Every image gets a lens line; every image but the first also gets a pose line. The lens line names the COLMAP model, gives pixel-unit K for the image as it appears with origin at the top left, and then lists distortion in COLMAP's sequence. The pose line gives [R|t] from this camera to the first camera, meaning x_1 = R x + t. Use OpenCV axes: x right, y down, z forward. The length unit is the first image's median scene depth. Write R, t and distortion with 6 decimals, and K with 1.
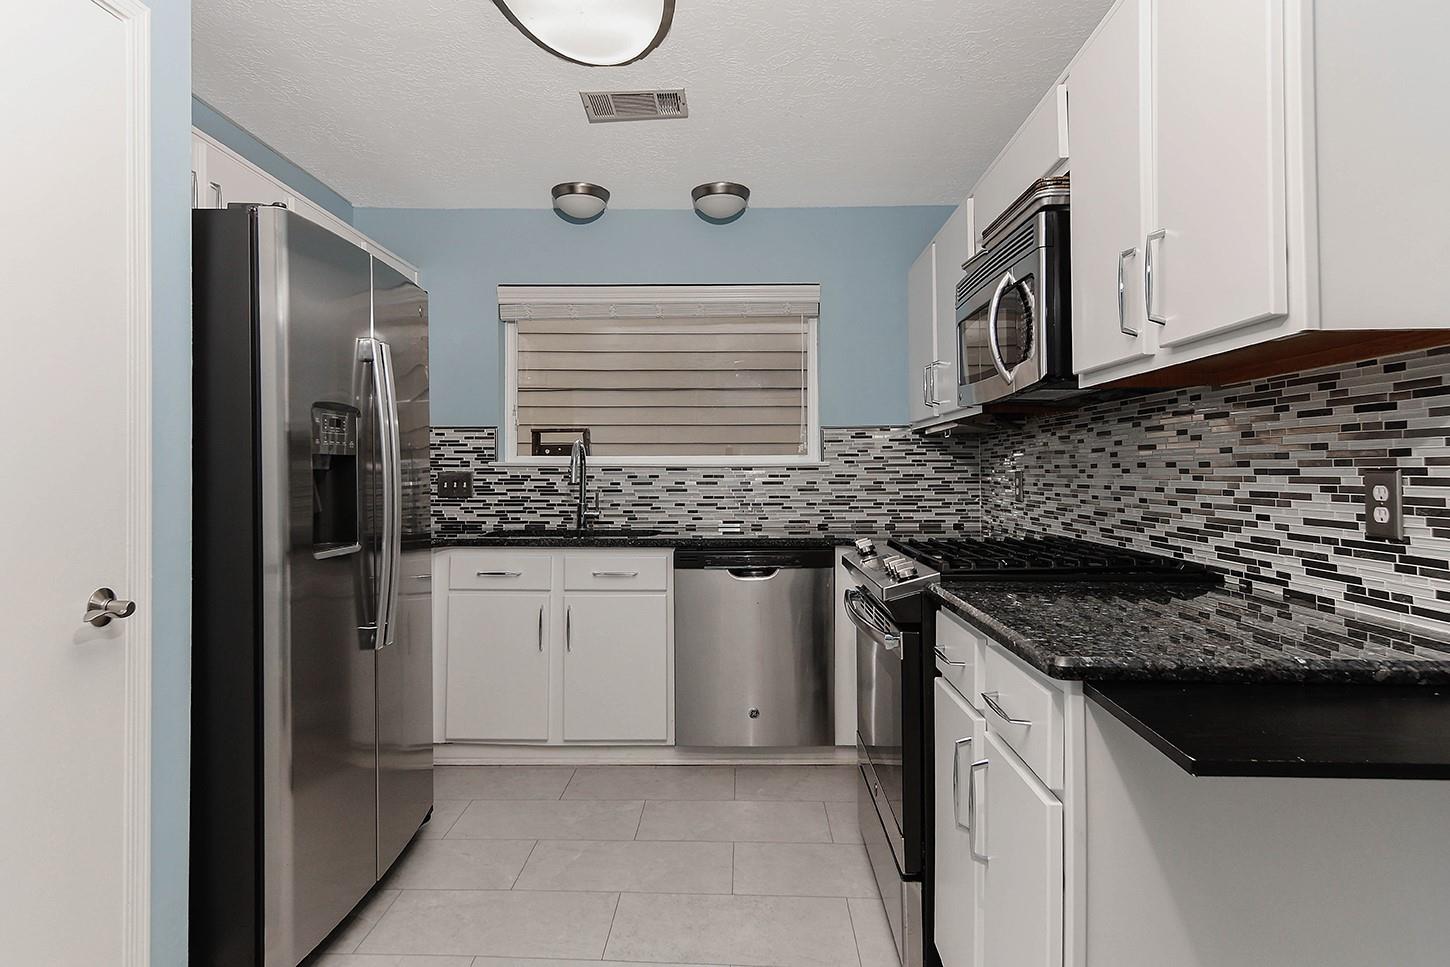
lens RADIAL K [[884.7, 0, 728.4], [0, 884.7, 420.6], [0, 0, 1]] dist [0.025727, 0.001967]
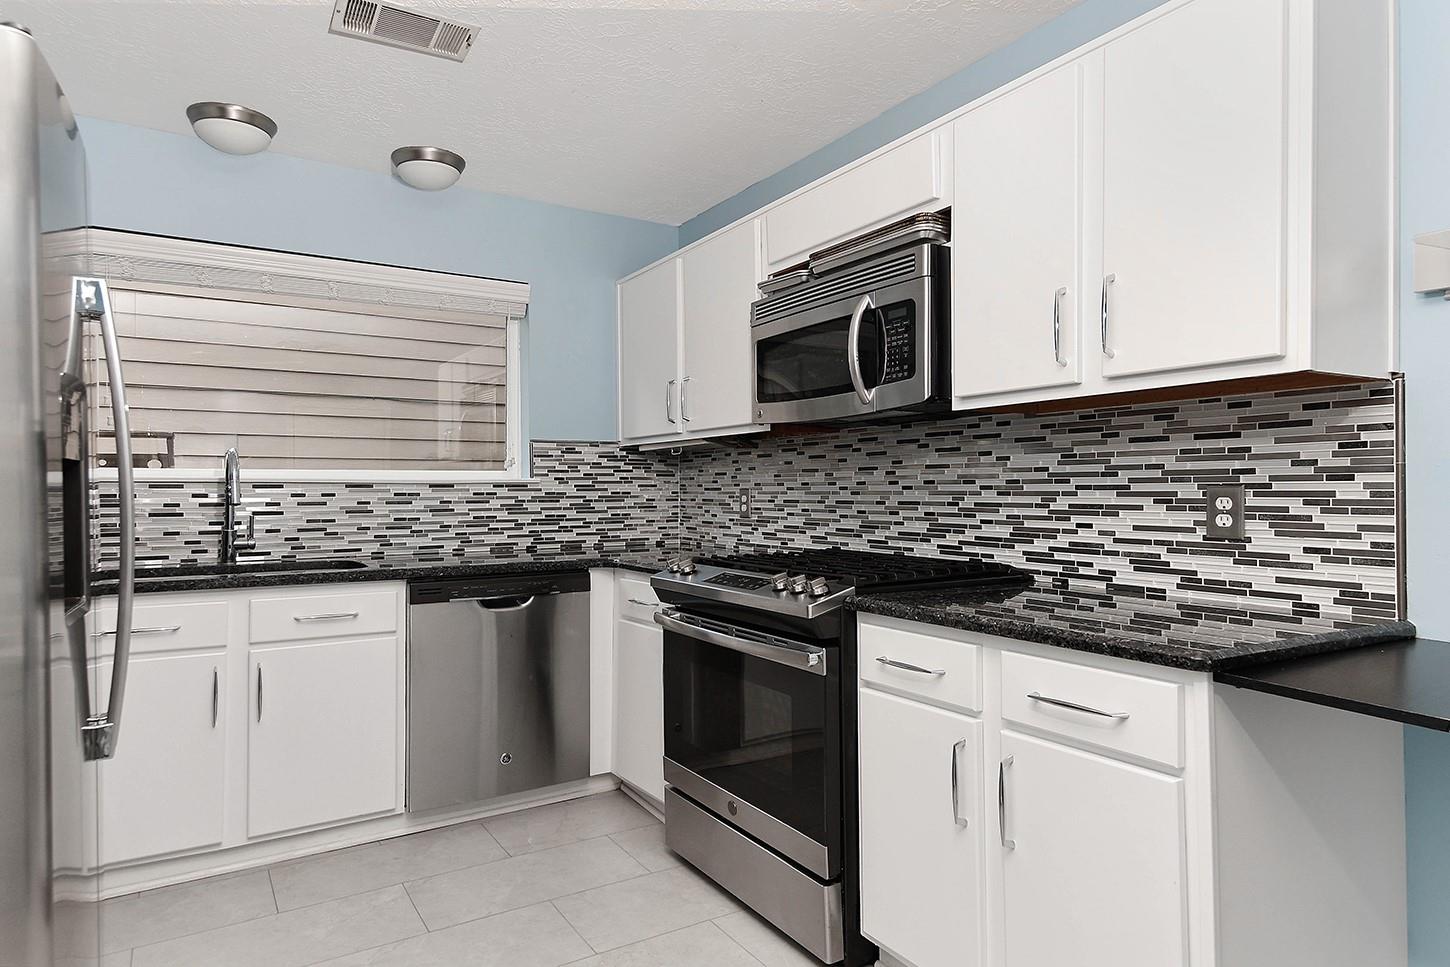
lens RADIAL K [[891.1, 0, 728.7], [0, 891.1, 482.9], [0, 0, 1]] dist [0.034032, 0.001016]
pose [[0.850885, 0.005065, 0.525327, -0.410023], [-0.030304, 0.998762, 0.039456, 0.017169], [-0.524477, -0.049492, 0.849985, 0.216436]]
